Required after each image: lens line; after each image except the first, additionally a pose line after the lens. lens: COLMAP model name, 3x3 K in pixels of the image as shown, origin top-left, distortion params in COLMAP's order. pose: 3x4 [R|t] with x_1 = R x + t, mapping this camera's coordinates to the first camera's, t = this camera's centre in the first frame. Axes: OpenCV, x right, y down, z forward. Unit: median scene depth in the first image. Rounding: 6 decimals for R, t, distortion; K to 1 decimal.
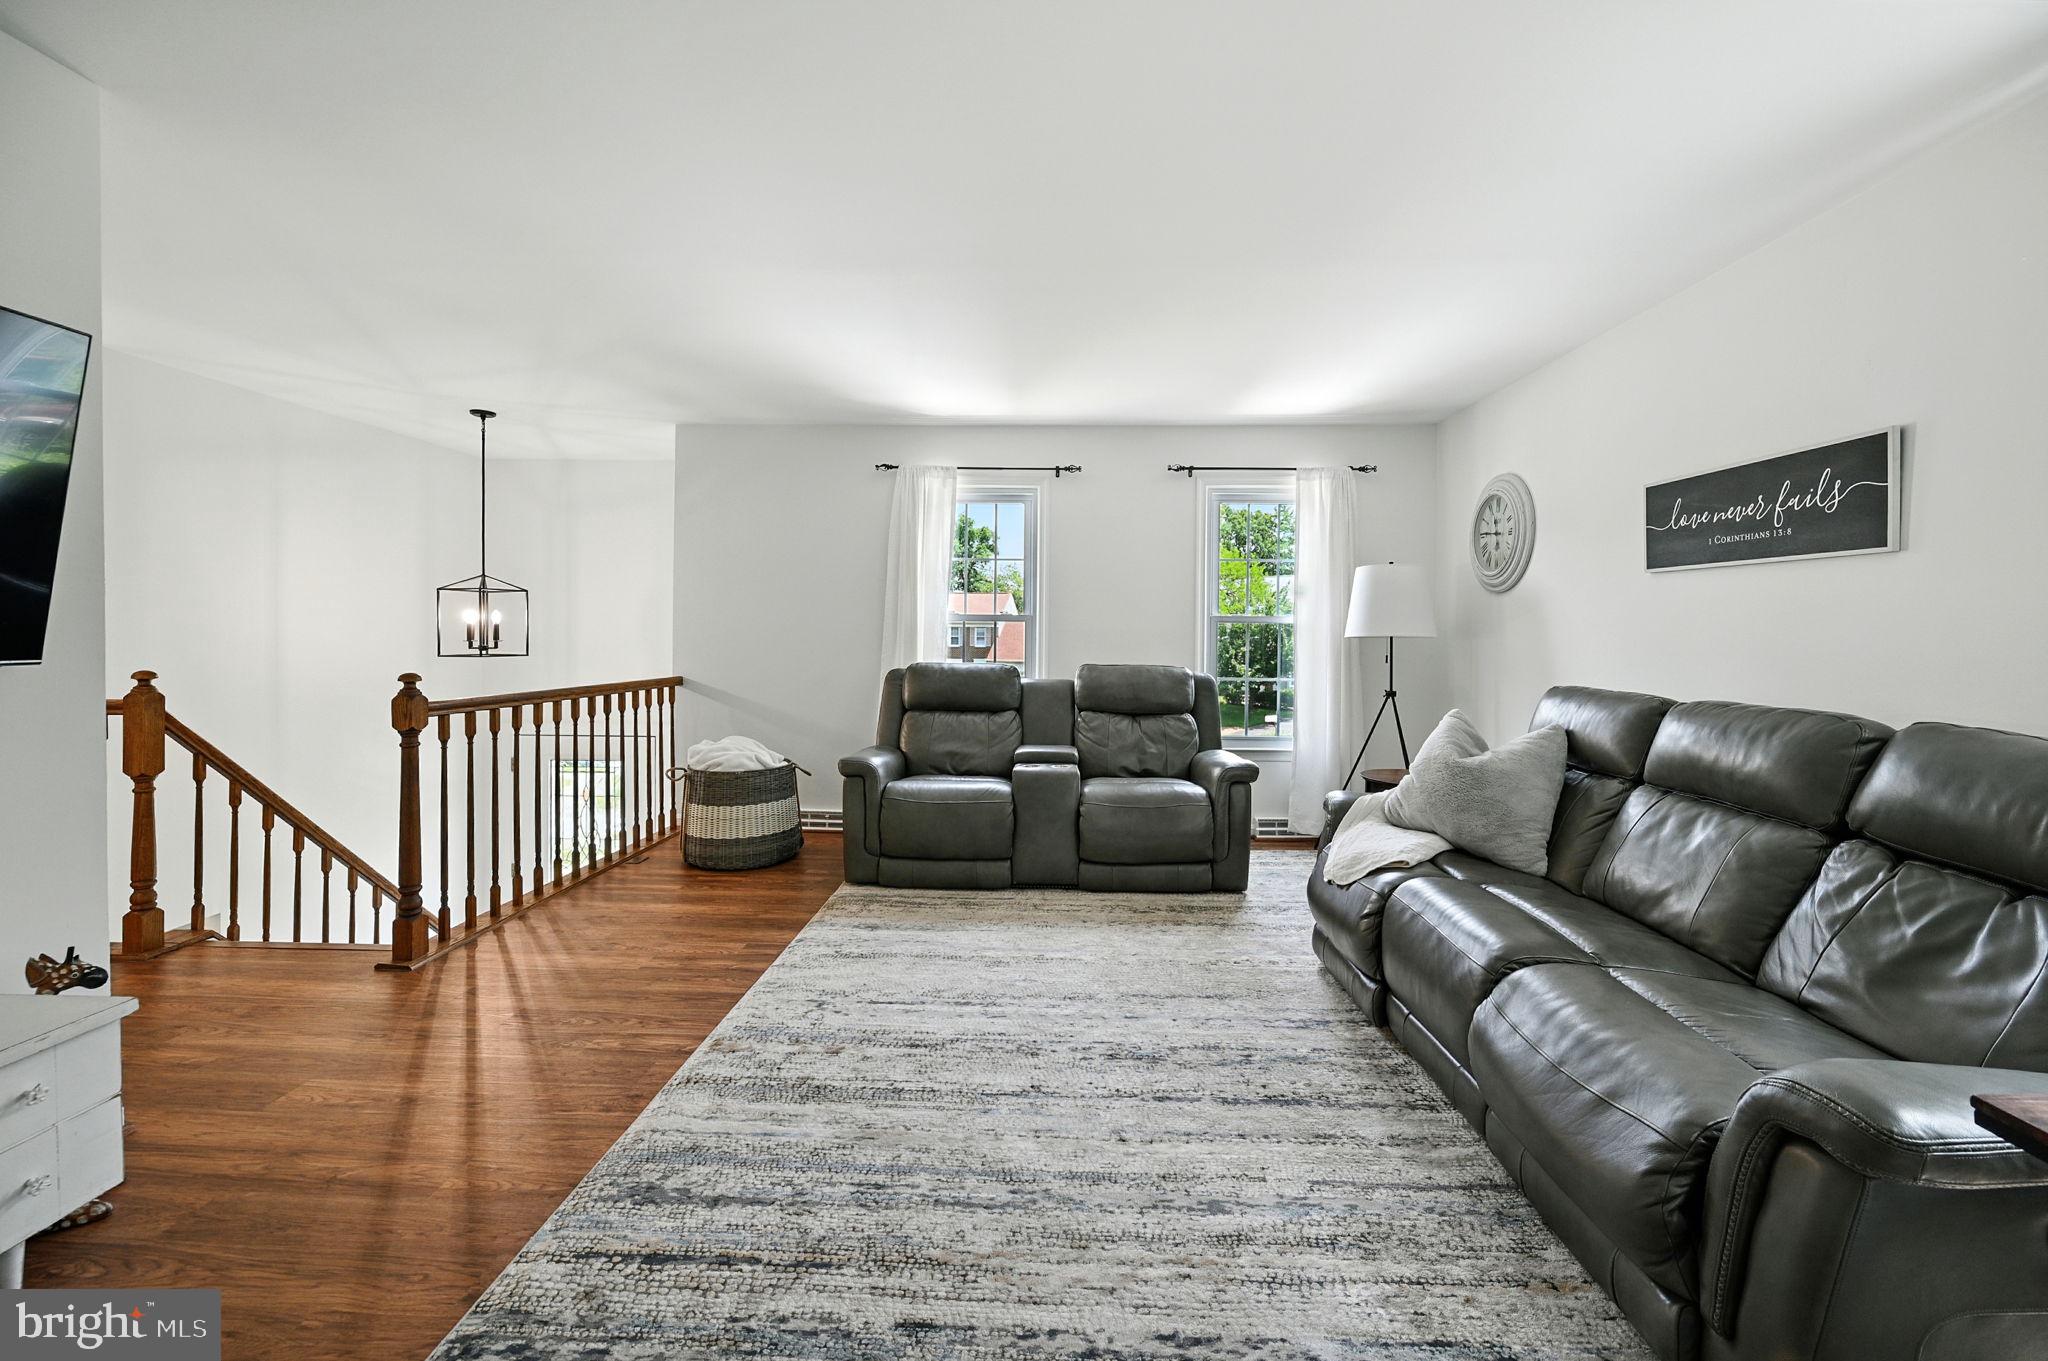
lens RADIAL K [[850.0, 0, 1017.2], [0, 850.0, 644.6], [0, 0, 1]] dist [-0.000501, -0.000042]
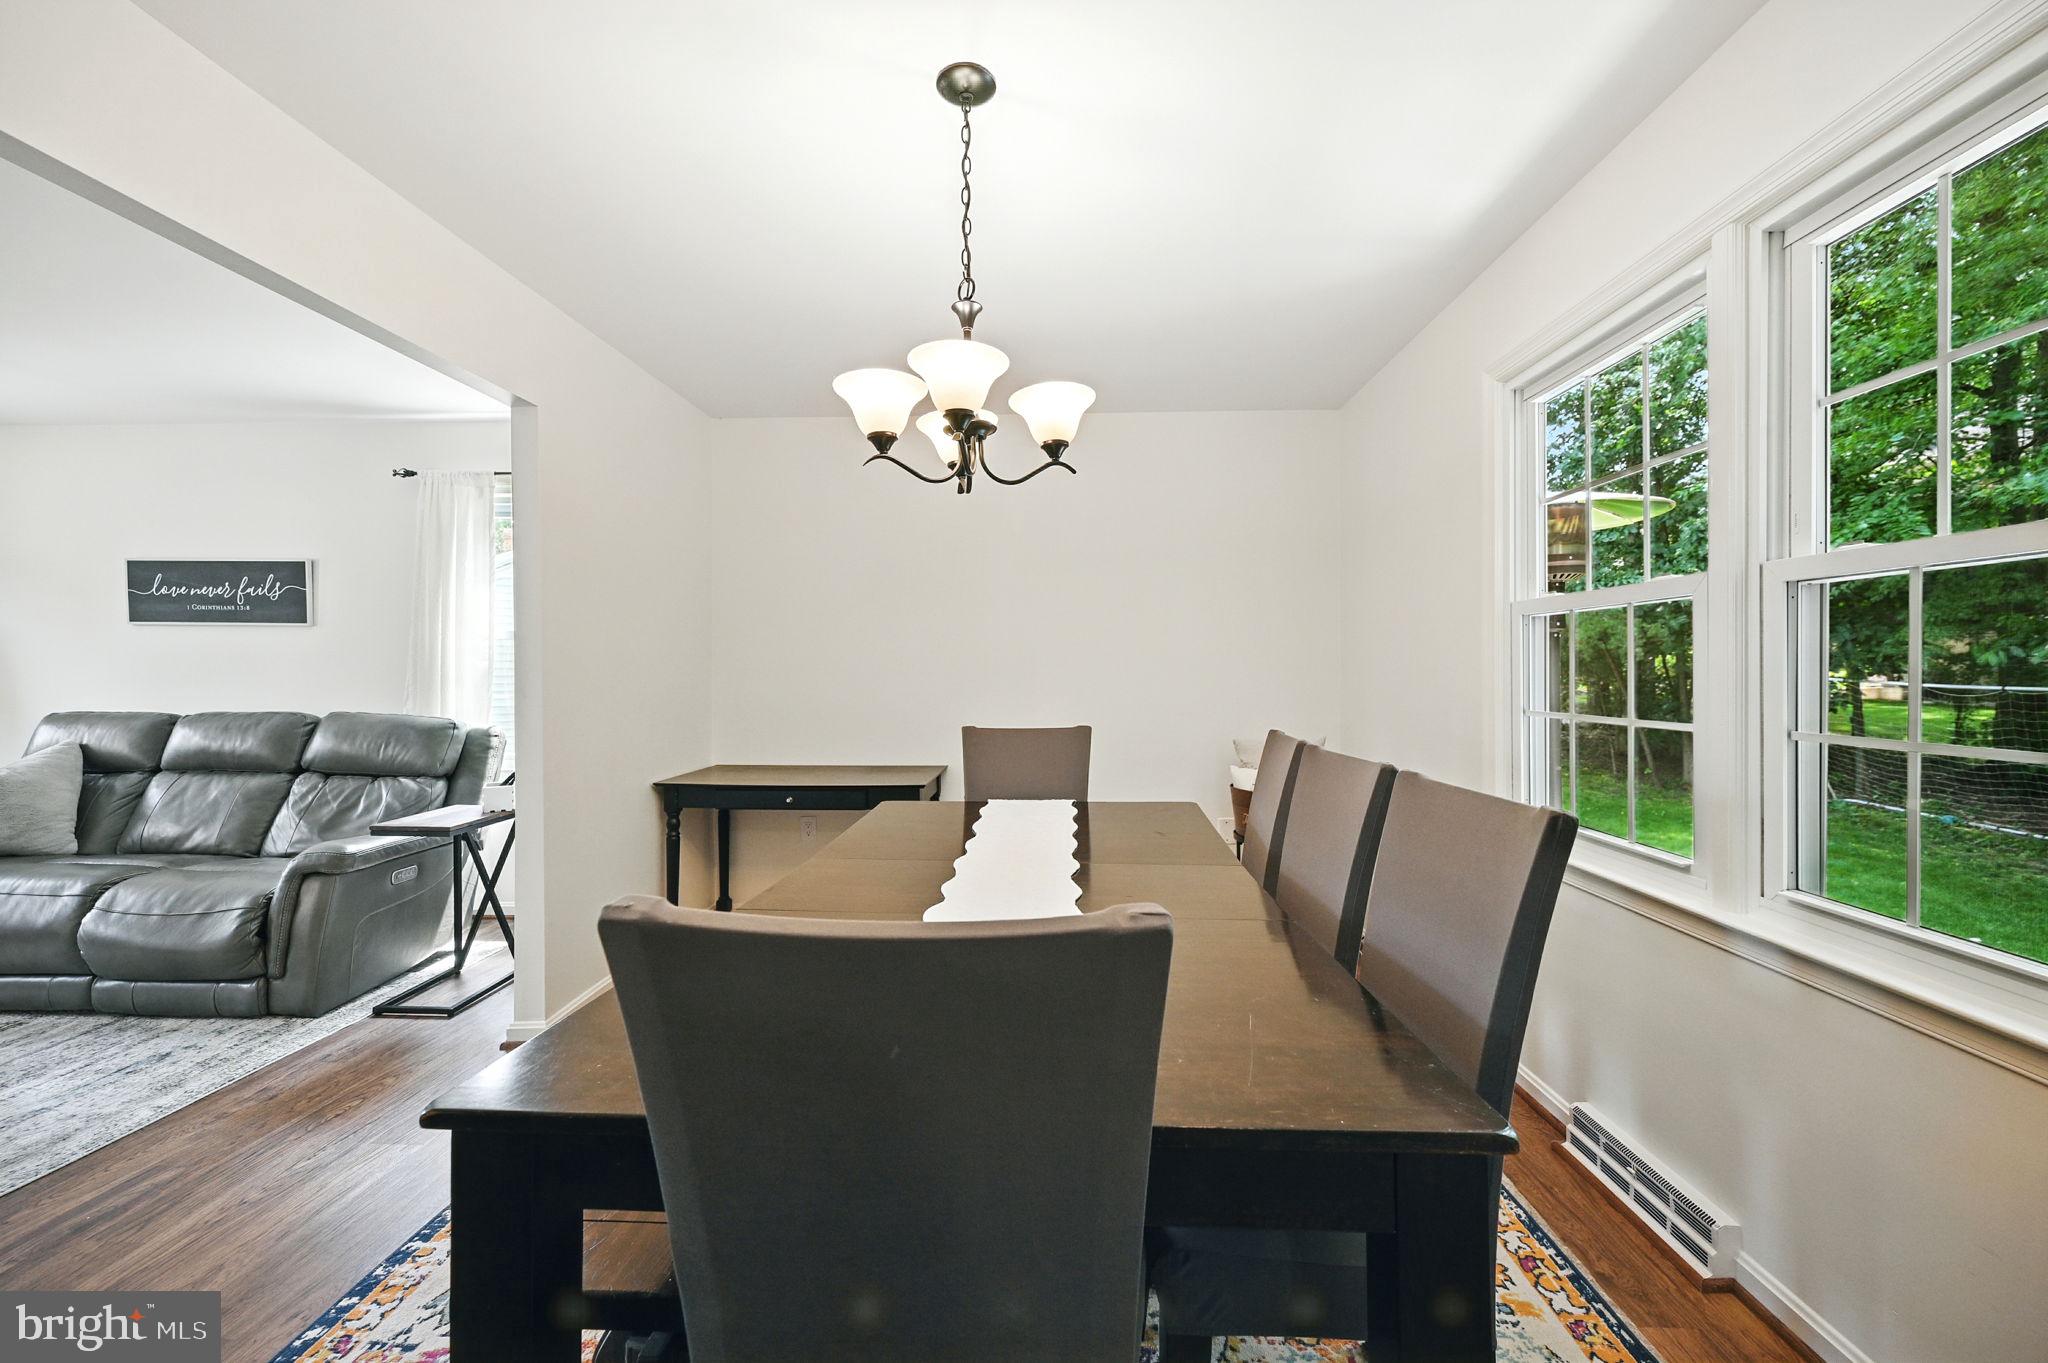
lens RADIAL K [[814.1, 0, 1024.0], [0, 814.1, 681.5], [0, 0, 1]] dist [-0.000303, 0.000379]
pose [[0.005880, -0.014399, 0.999879, -0.689013], [0.014623, 0.999791, 0.014311, 0.008259], [-0.999876, 0.014538, 0.006089, -0.530158]]
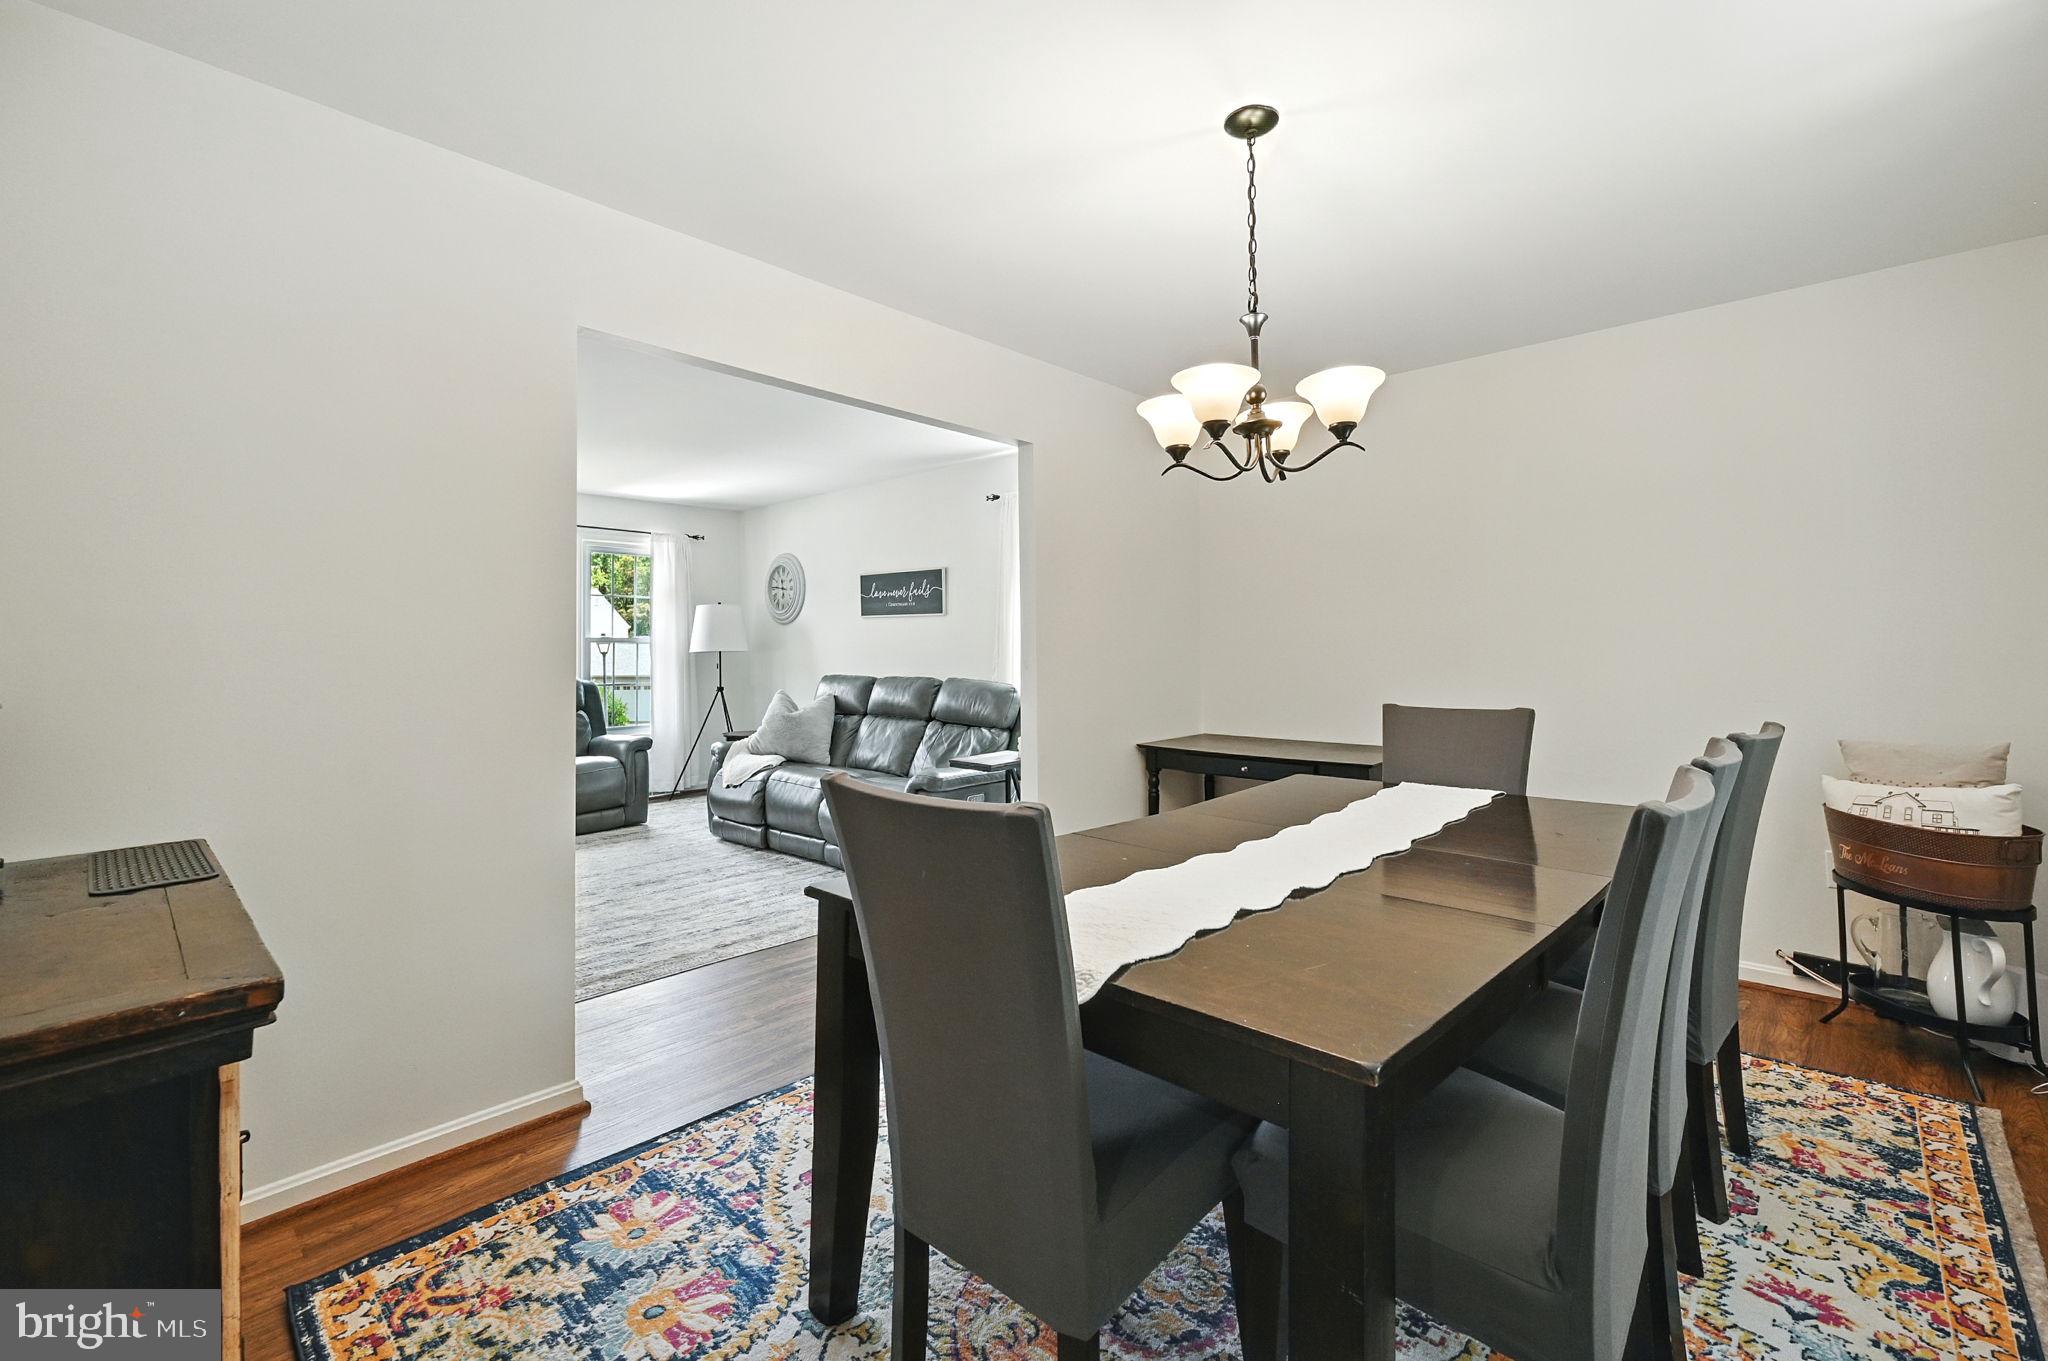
lens RADIAL K [[873.9, 0, 1018.1], [0, 873.9, 631.6], [0, 0, 1]] dist [0.001385, 0.000151]
pose [[0.656270, 0.006956, 0.754494, -0.753852], [0.019048, 0.999486, -0.025783, 0.010831], [-0.754286, 0.031292, 0.655800, -0.830760]]
